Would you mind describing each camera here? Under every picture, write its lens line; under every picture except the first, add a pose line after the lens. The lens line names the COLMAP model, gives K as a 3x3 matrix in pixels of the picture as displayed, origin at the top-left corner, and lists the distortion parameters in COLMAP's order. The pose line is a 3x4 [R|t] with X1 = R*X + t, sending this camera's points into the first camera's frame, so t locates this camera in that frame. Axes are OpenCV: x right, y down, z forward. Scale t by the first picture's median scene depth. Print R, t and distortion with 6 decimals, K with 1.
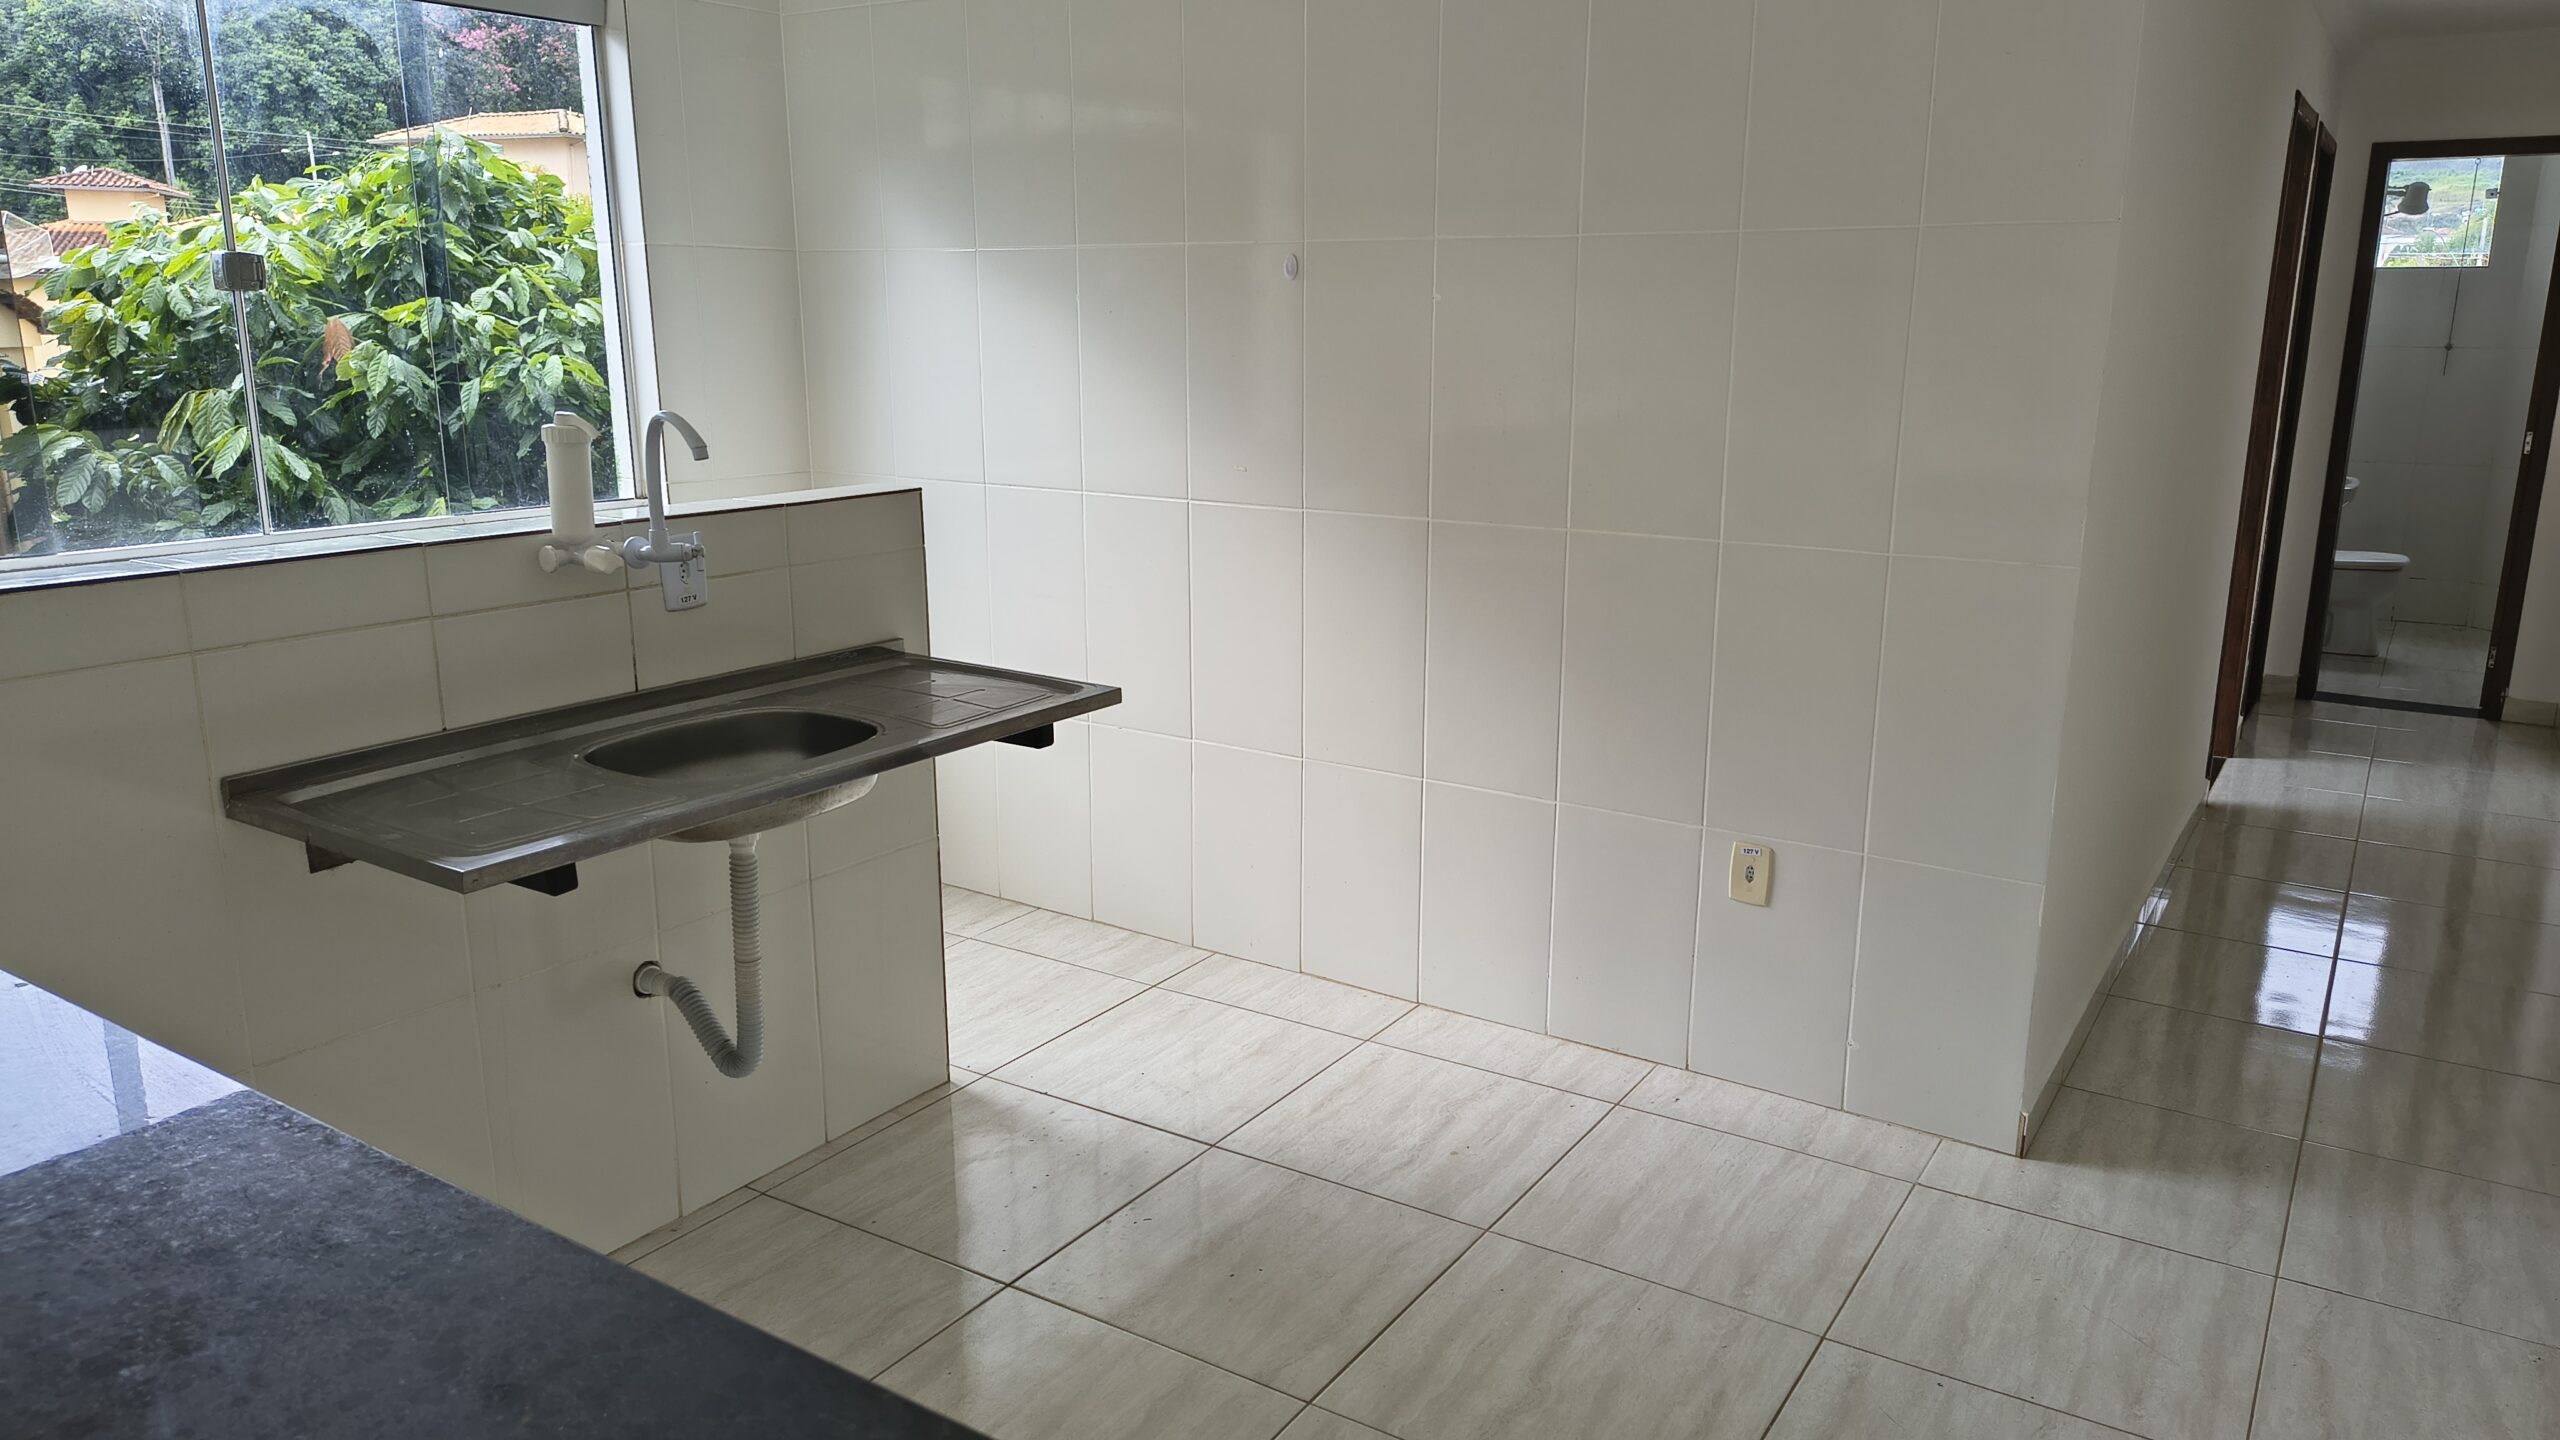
lens RADIAL K [[1769.3, 0, 1286.1], [0, 1769.3, 713.6], [0, 0, 1]] dist [0.022759, -0.003523]
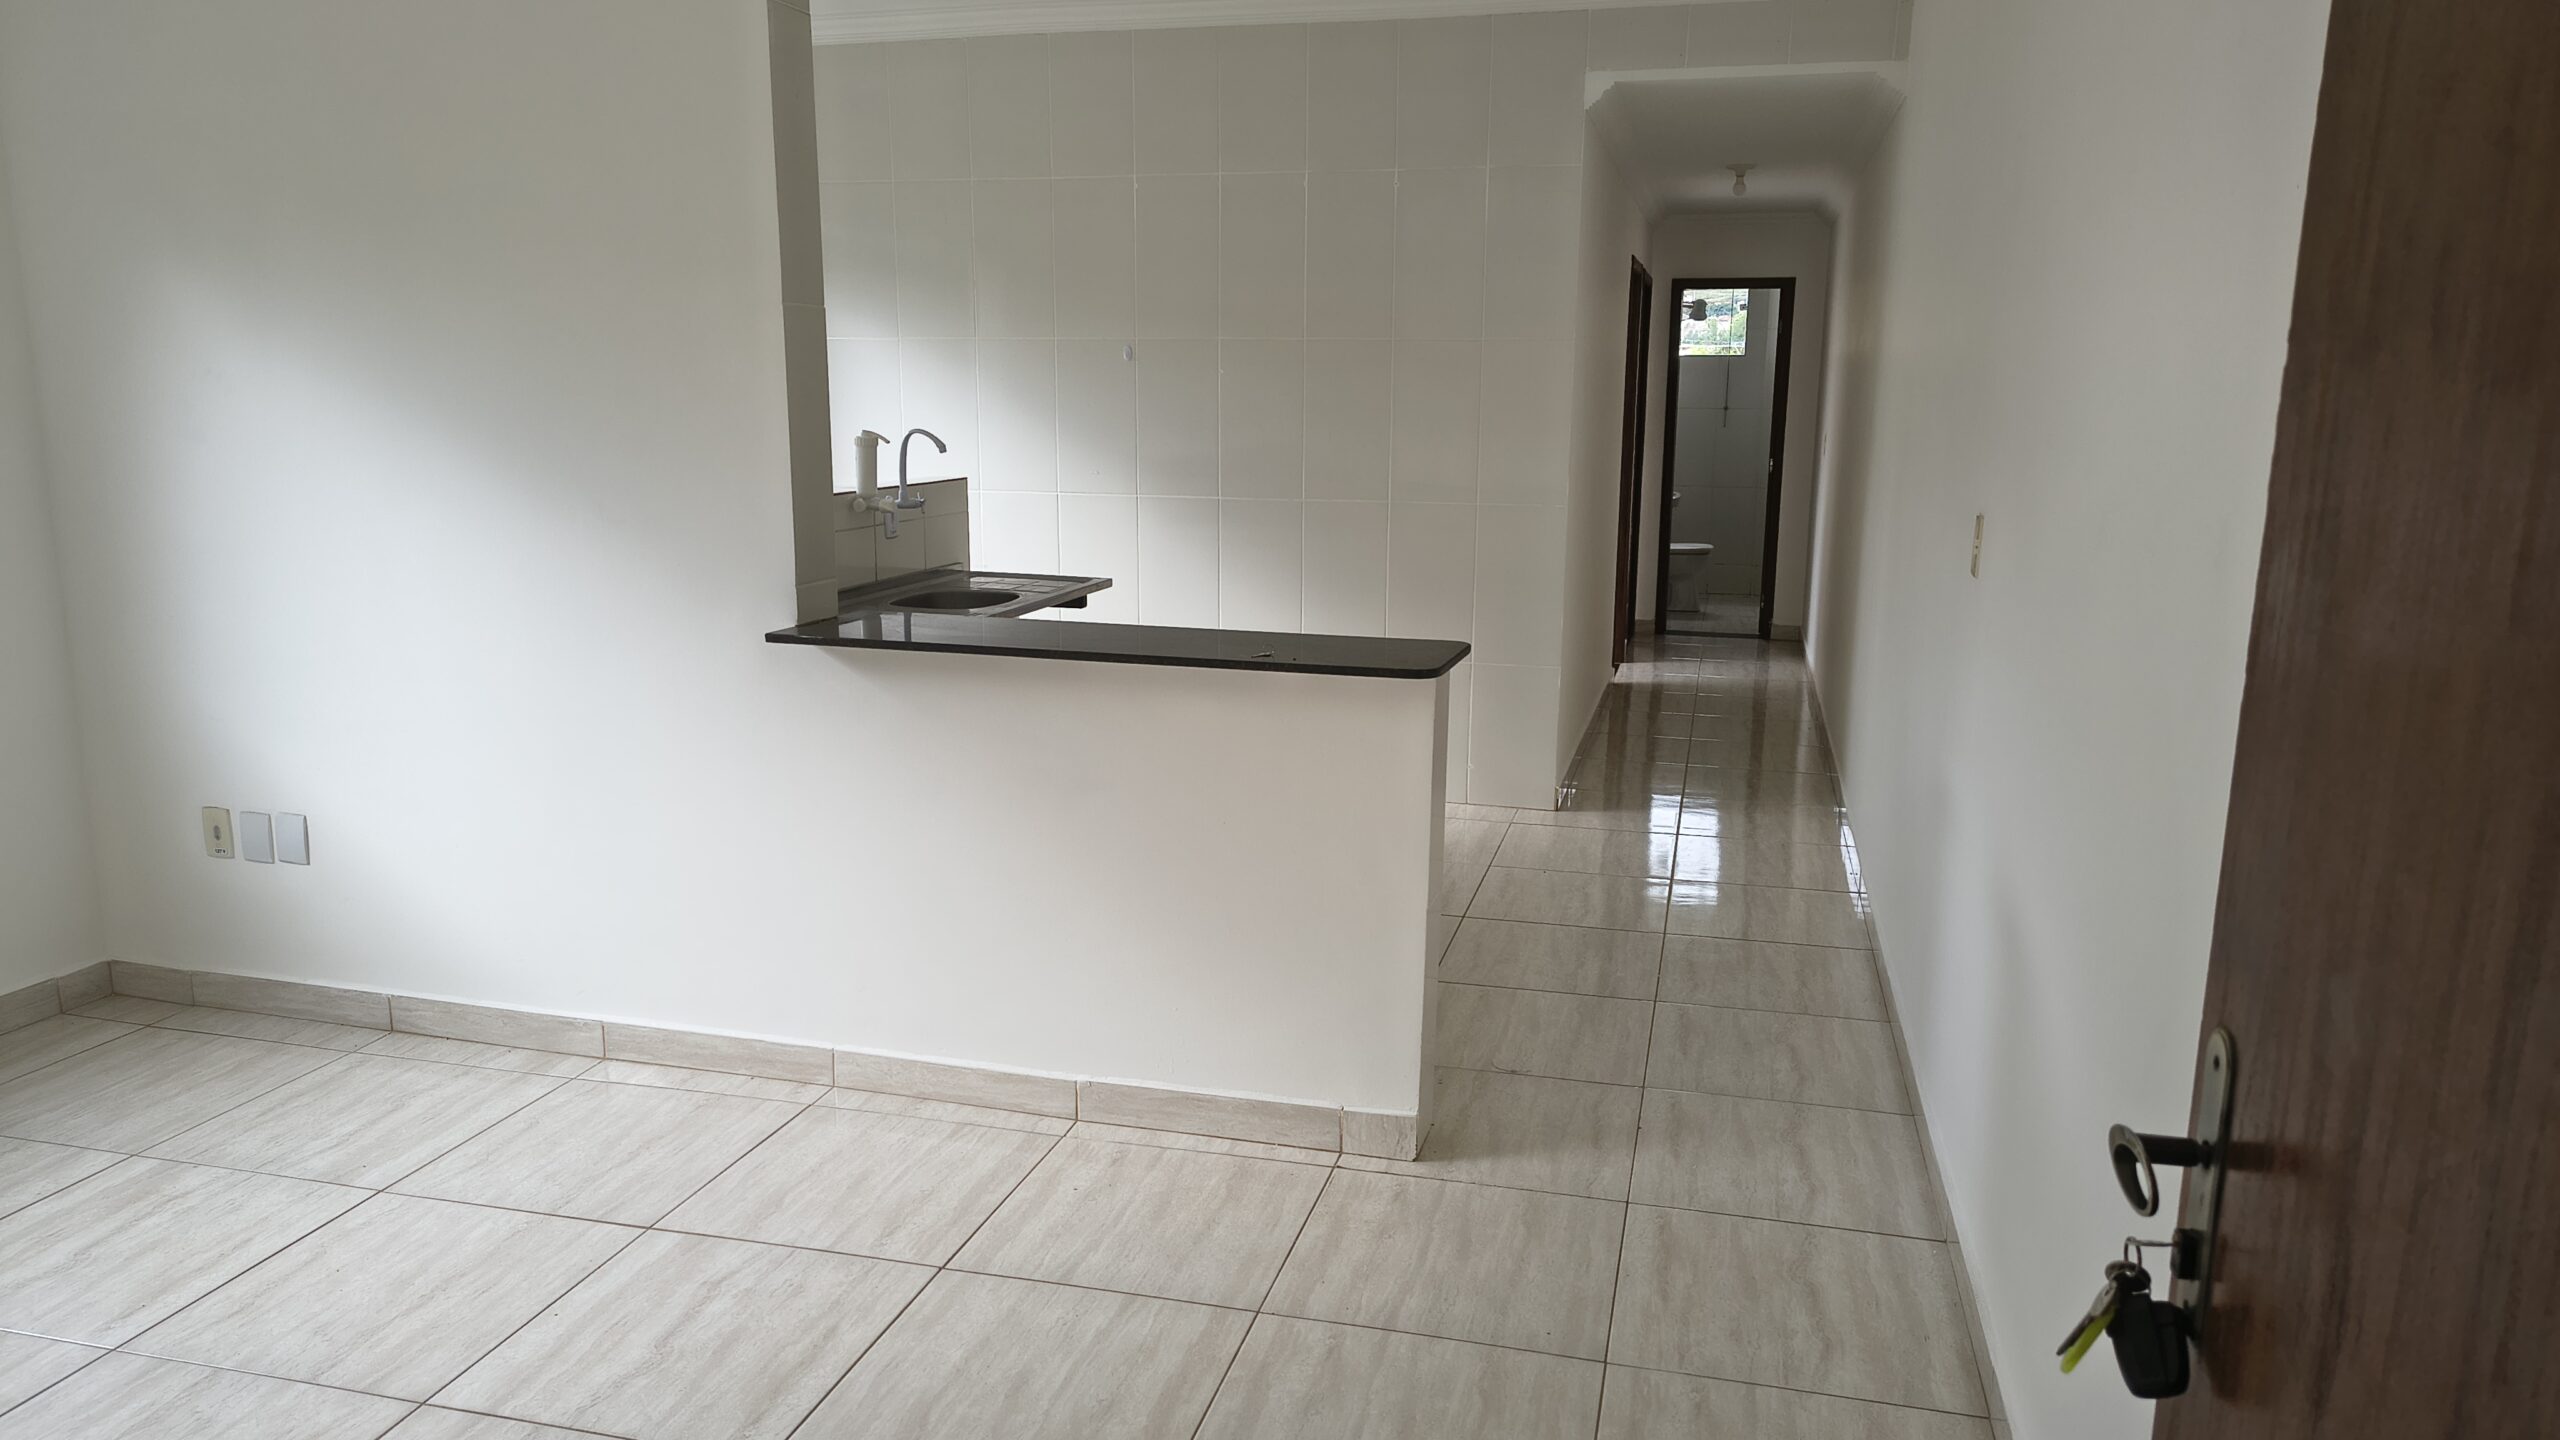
lens RADIAL K [[1769.3, 0, 1276.6], [0, 1769.3, 727.5], [0, 0, 1]] dist [0.022759, -0.003523]
pose [[0.950330, -0.057502, 0.305886, -0.221547], [0.066990, 0.997541, -0.020603, 0.084089], [-0.303949, 0.040071, 0.951845, -0.361405]]
